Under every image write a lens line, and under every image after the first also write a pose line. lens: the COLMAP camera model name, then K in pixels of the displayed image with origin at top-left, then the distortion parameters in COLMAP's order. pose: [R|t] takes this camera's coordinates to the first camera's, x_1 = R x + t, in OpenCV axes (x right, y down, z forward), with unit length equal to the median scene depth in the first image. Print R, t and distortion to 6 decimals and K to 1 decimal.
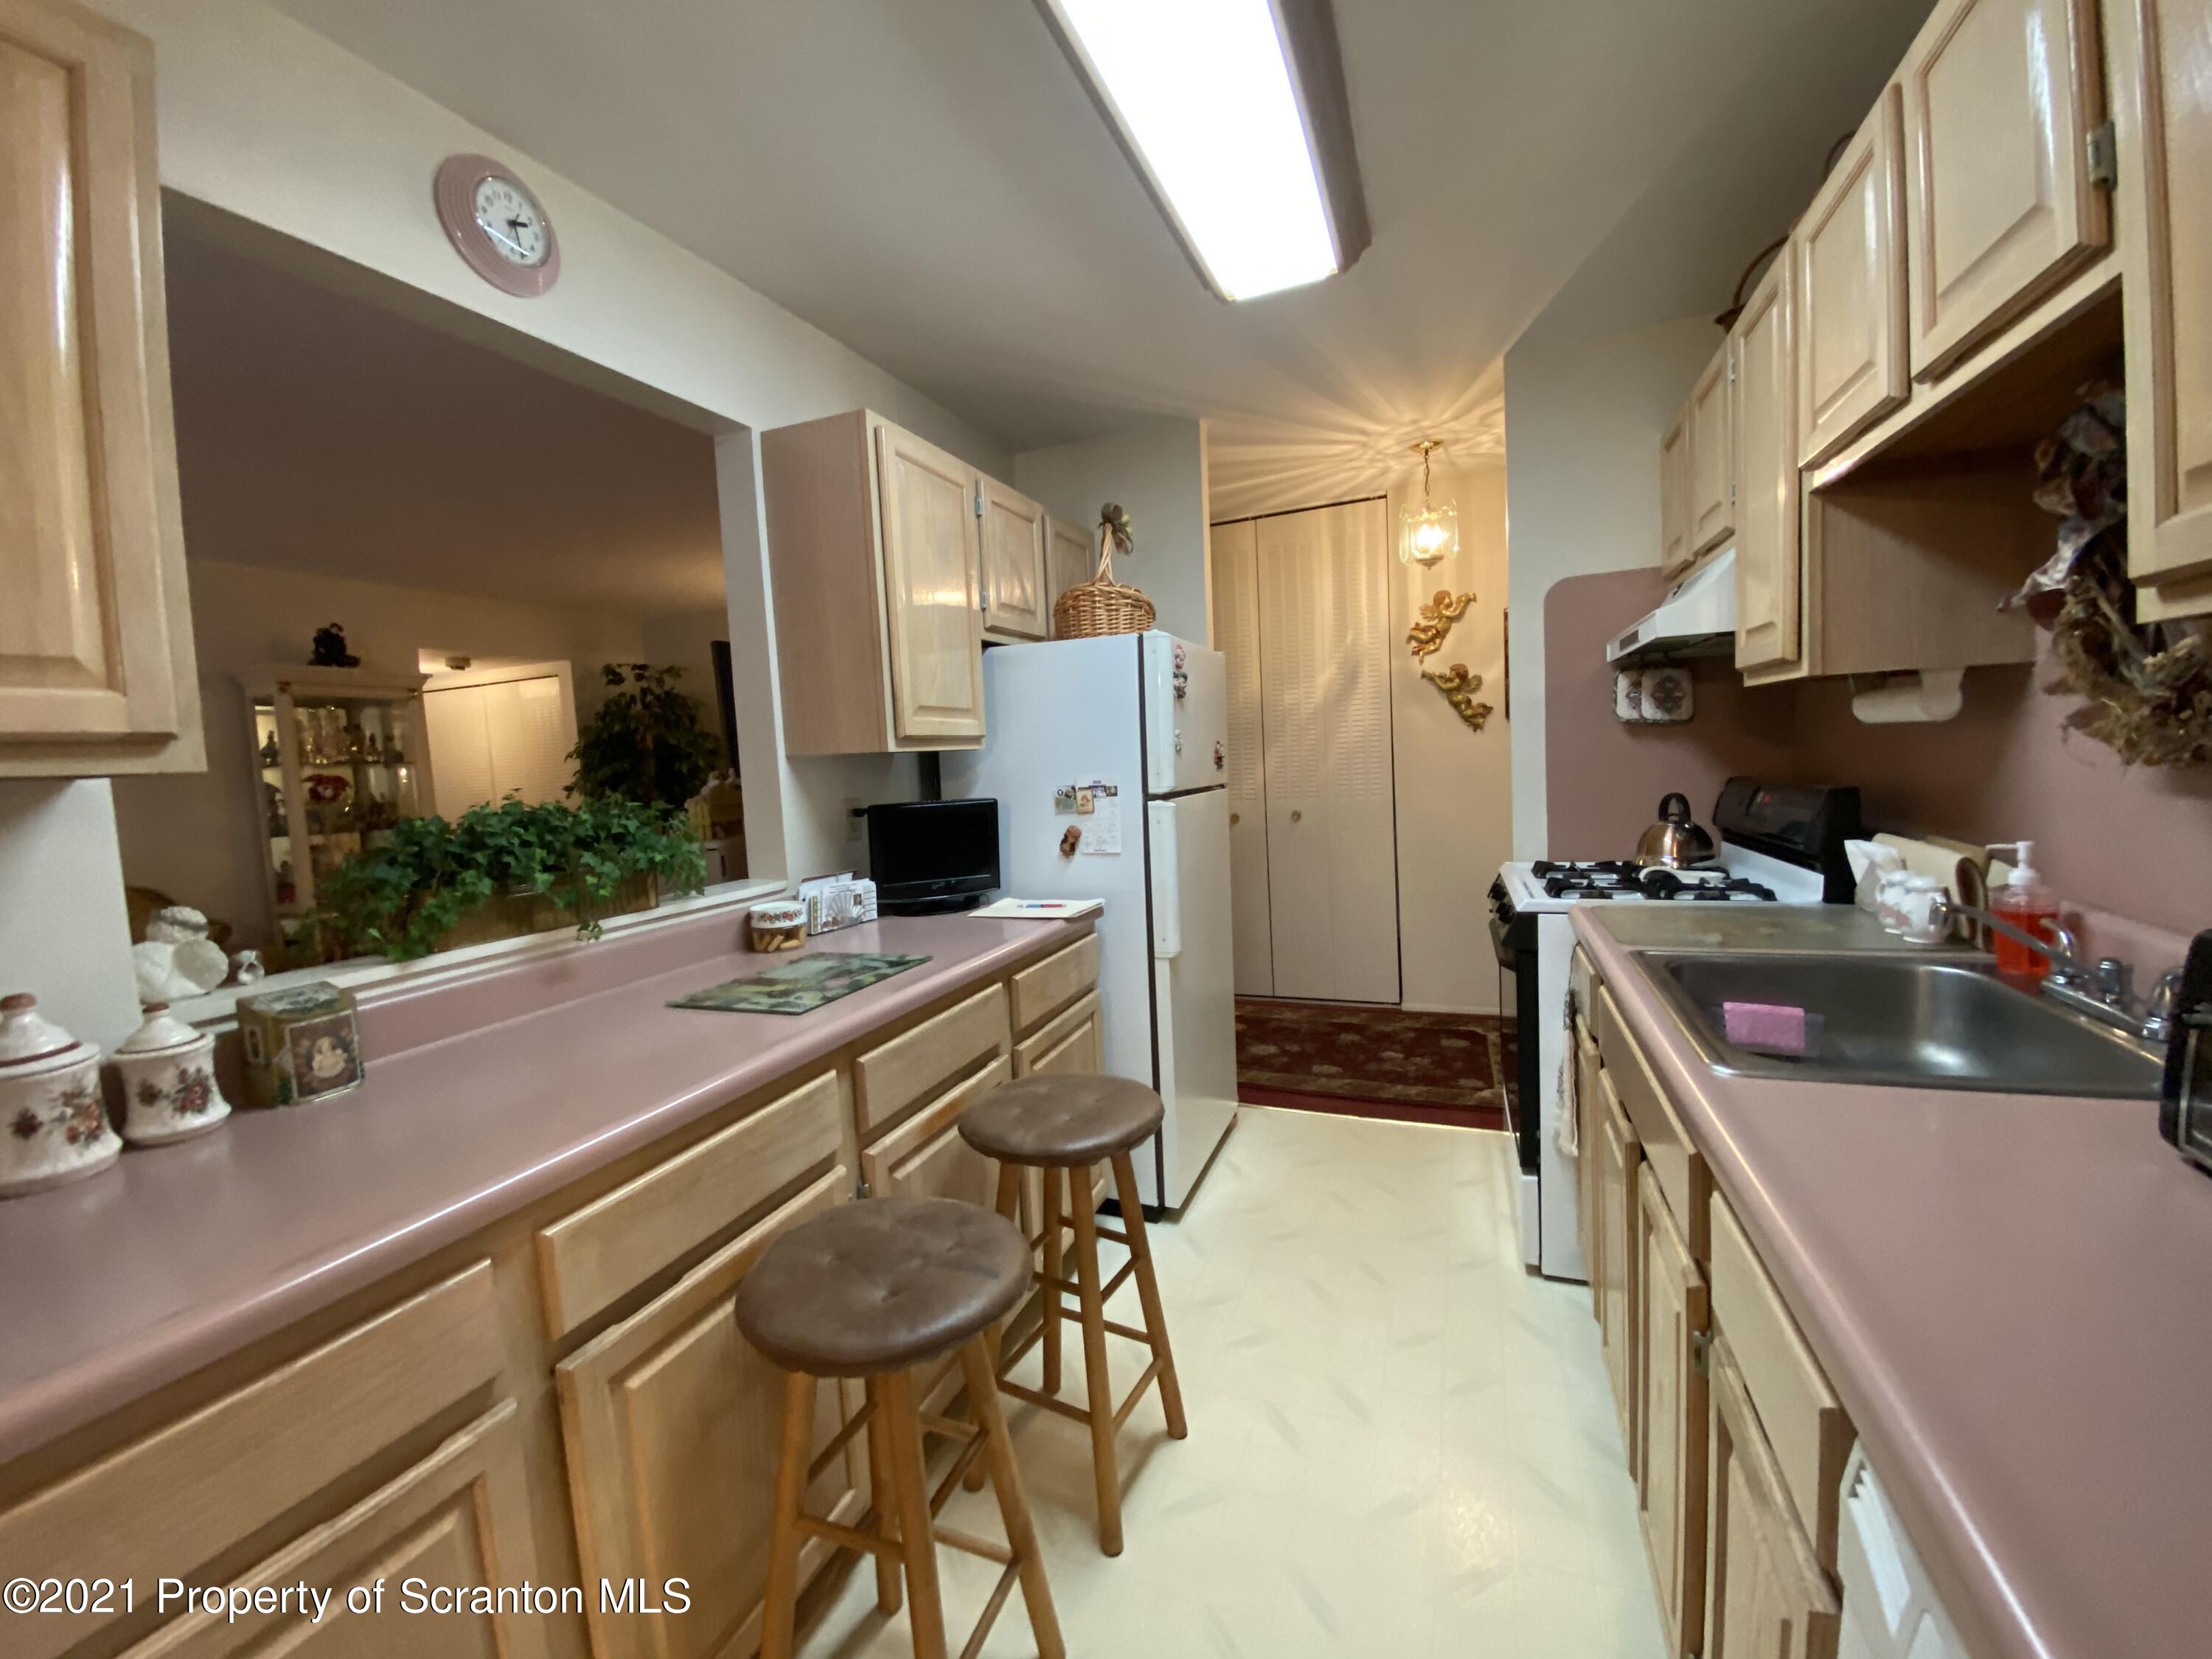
lens RADIAL K [[892.5, 0, 1106.0], [0, 892.5, 829.5], [0, 0, 1]] dist [-0.000064, -0.000007]
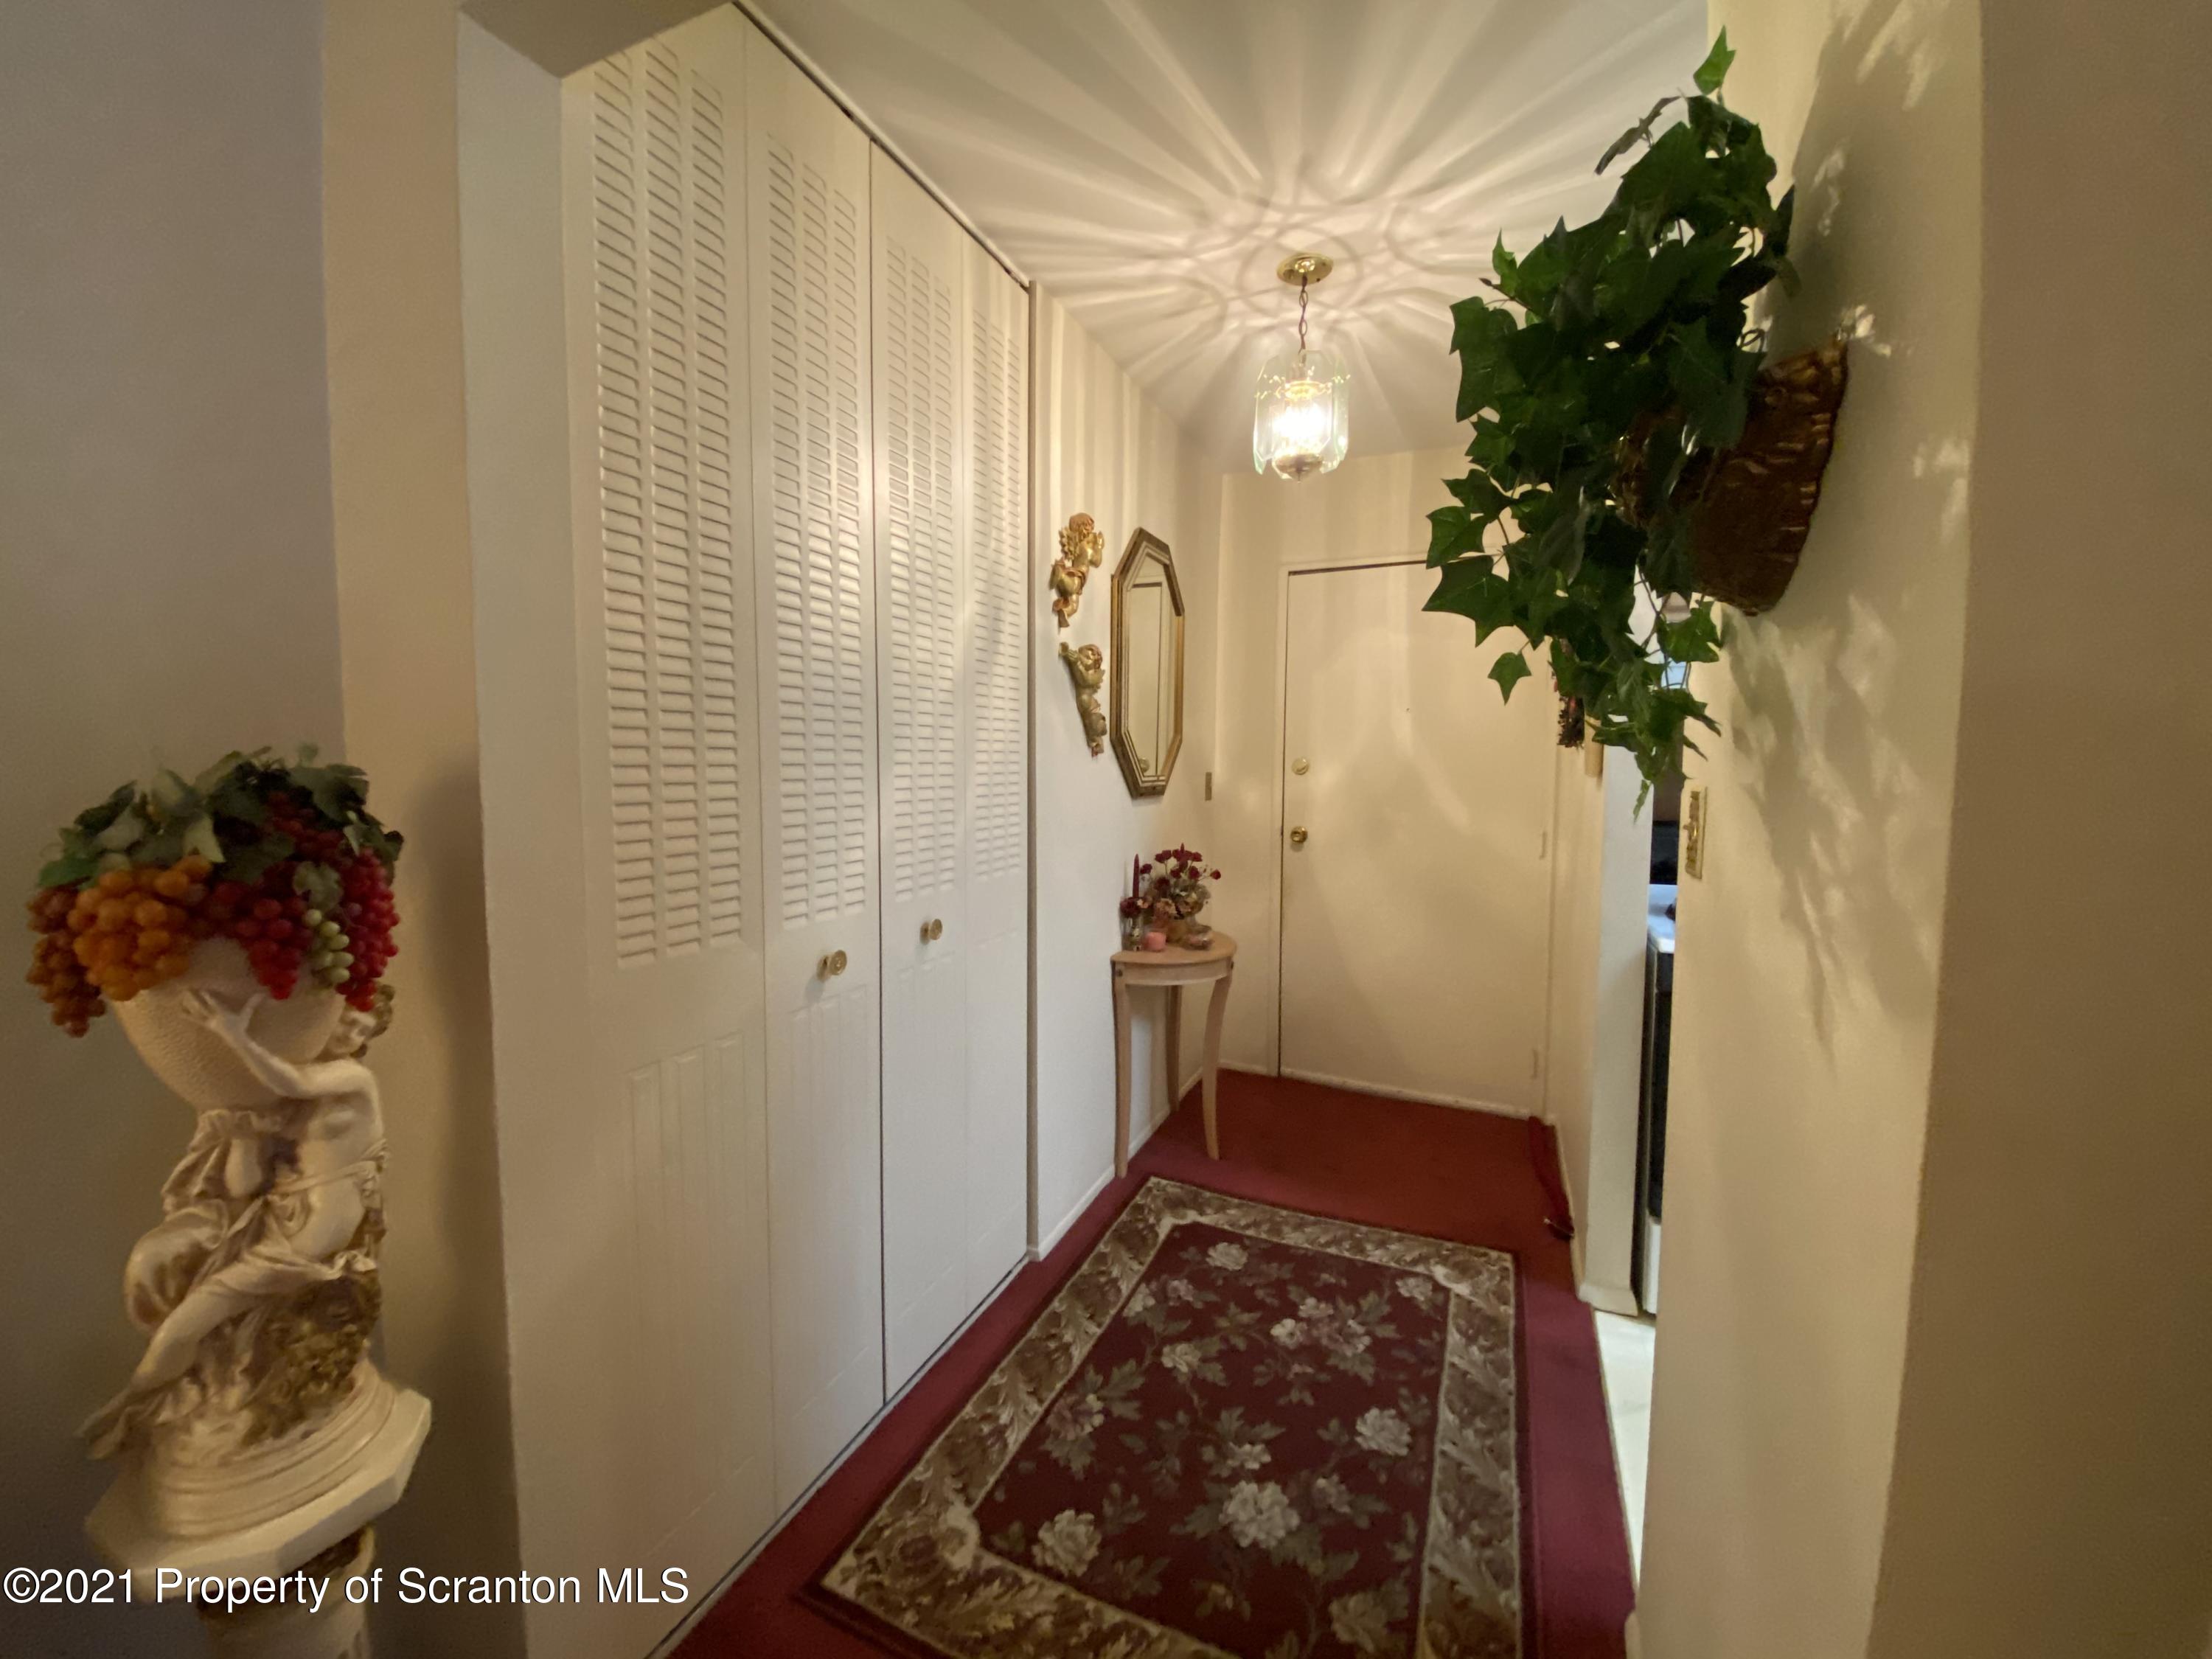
lens RADIAL K [[881.3, 0, 1106.0], [0, 881.3, 829.5], [0, 0, 1]] dist [0.000553, 0.000122]
pose [[0.048431, -0.019797, 0.998630, -0.224970], [0.071264, 0.997324, 0.016315, -0.074282], [-0.996281, 0.070376, 0.049712, 1.061984]]
